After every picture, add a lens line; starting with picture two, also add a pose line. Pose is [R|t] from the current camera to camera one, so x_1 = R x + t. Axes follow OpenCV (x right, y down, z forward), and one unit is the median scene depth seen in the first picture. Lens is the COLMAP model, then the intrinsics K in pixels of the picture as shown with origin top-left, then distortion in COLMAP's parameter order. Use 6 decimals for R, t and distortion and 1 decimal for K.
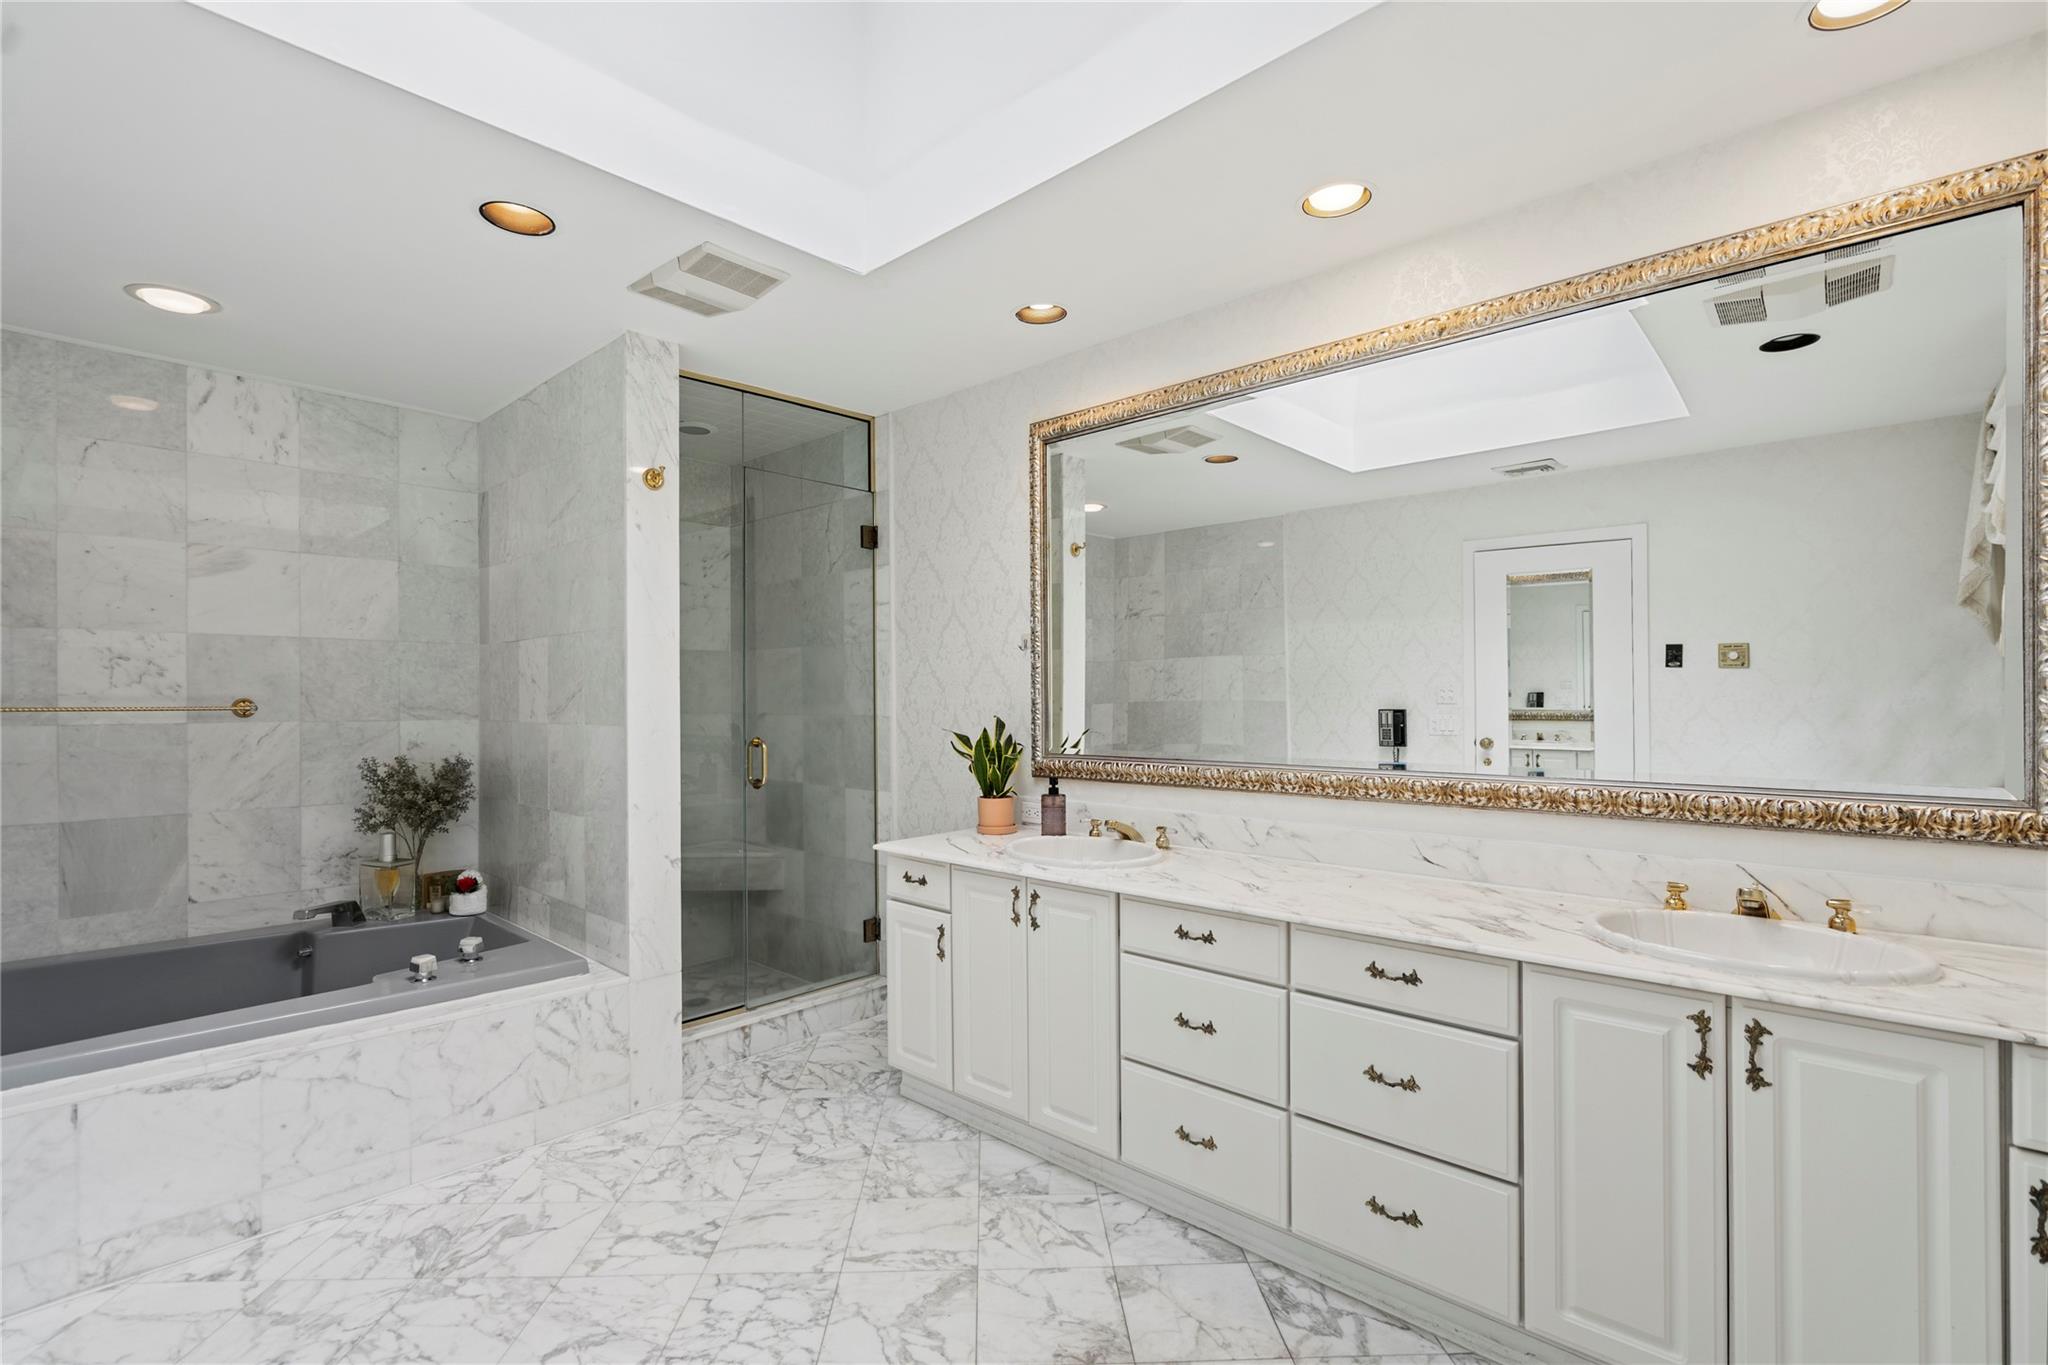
lens RADIAL K [[939.5, 0, 1029.9], [0, 939.5, 715.4], [0, 0, 1]] dist [-0.003717, 0.000488]
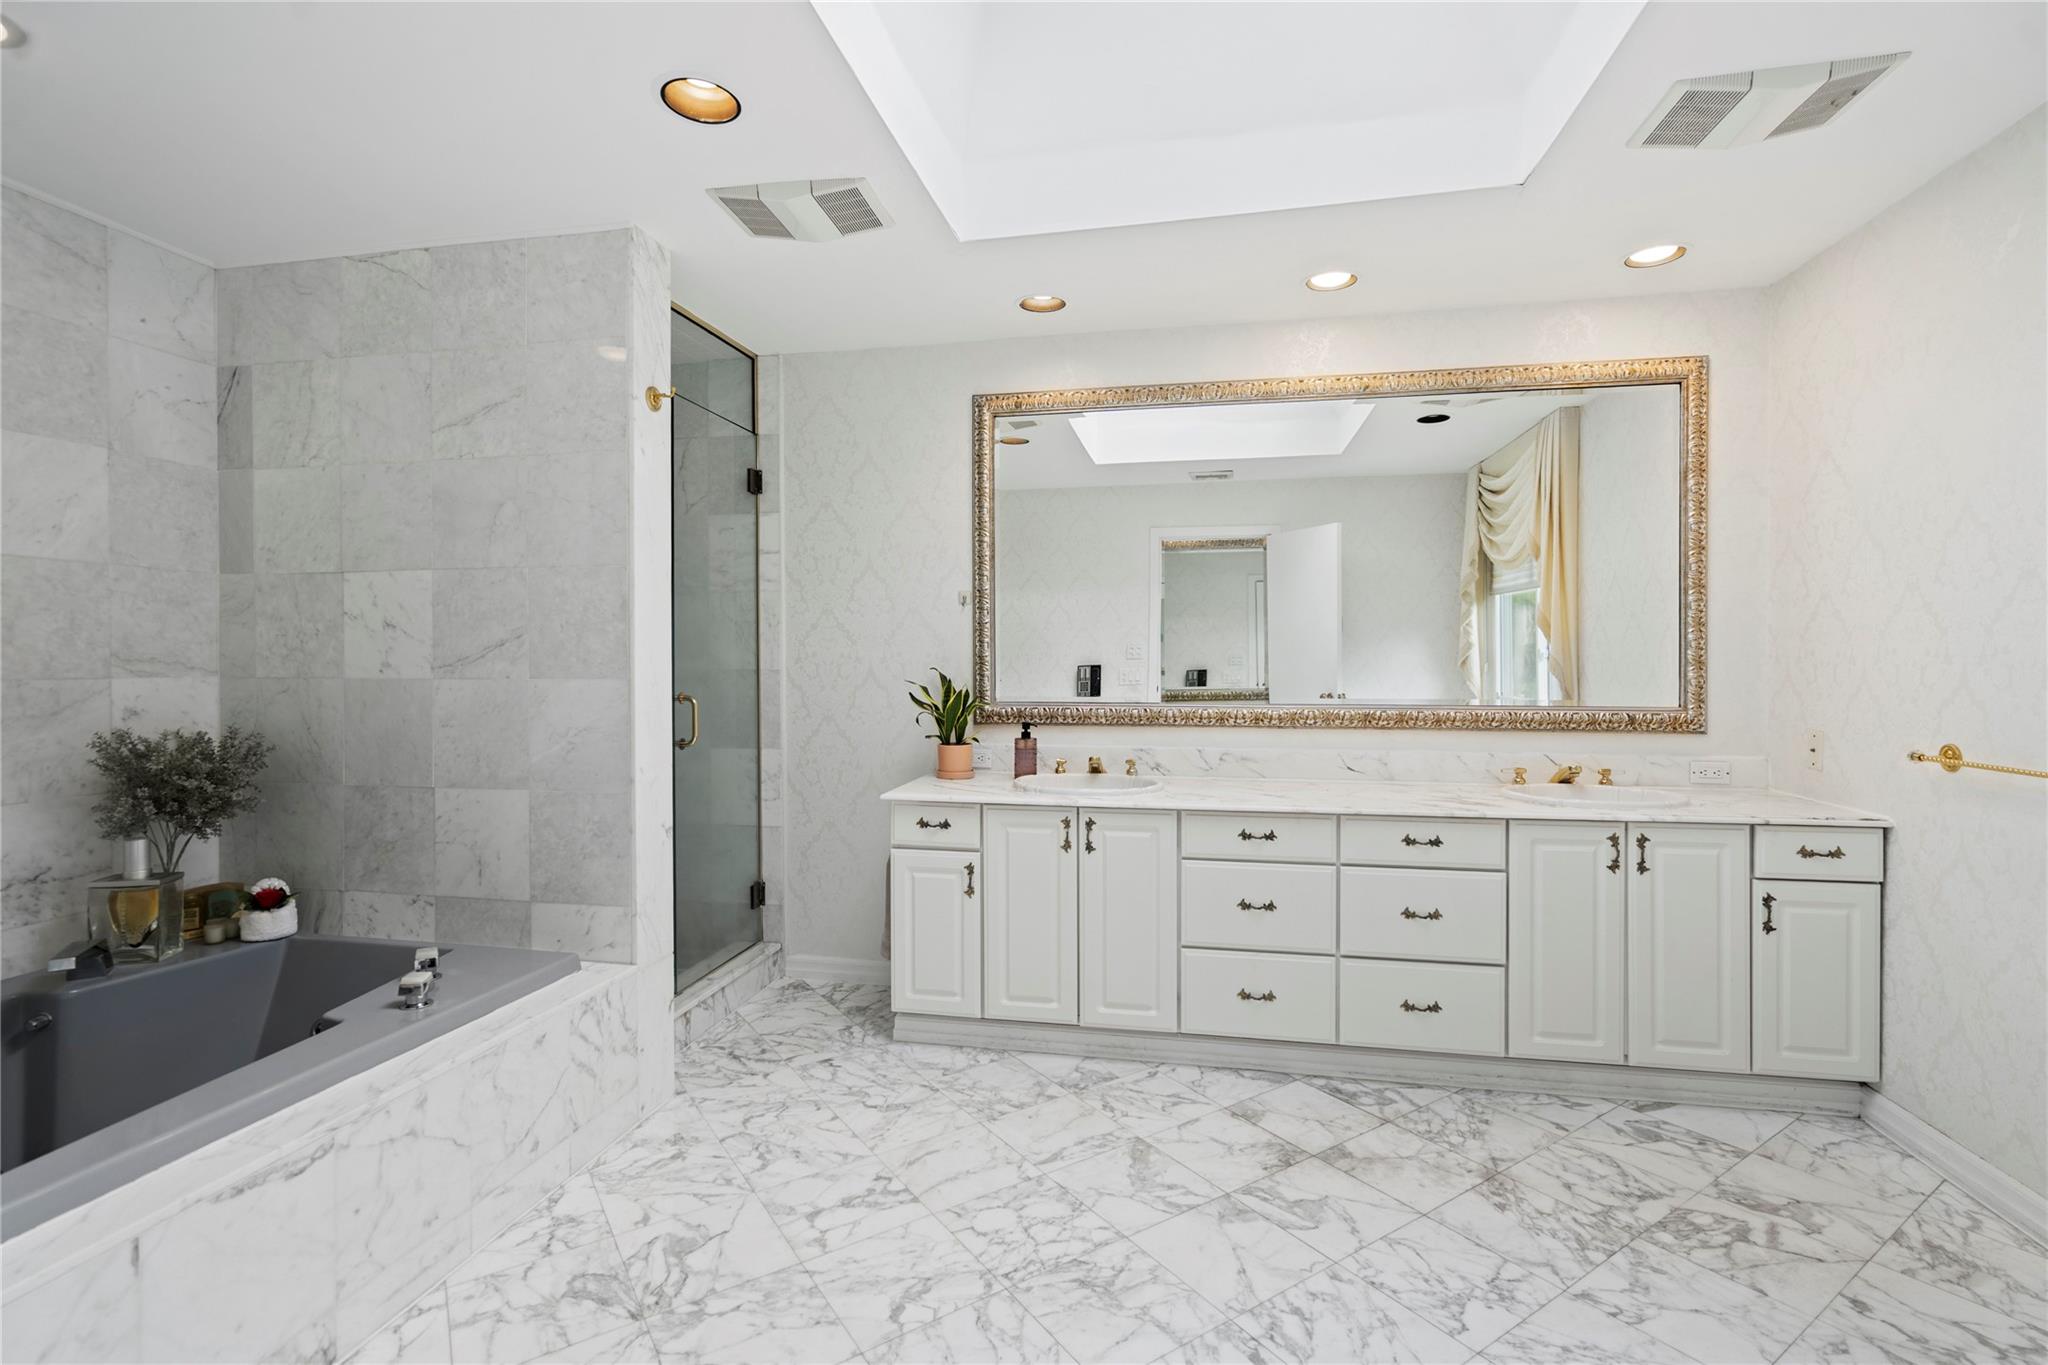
lens RADIAL K [[946.0, 0, 1024.0], [0, 946.0, 682.5], [0, 0, 1]] dist [-0.001211, 0.000081]
pose [[0.848428, -0.010280, 0.529211, -0.613735], [0.008043, 0.999946, 0.006530, 0.012439], [-0.529250, -0.001284, 0.848465, 0.063804]]
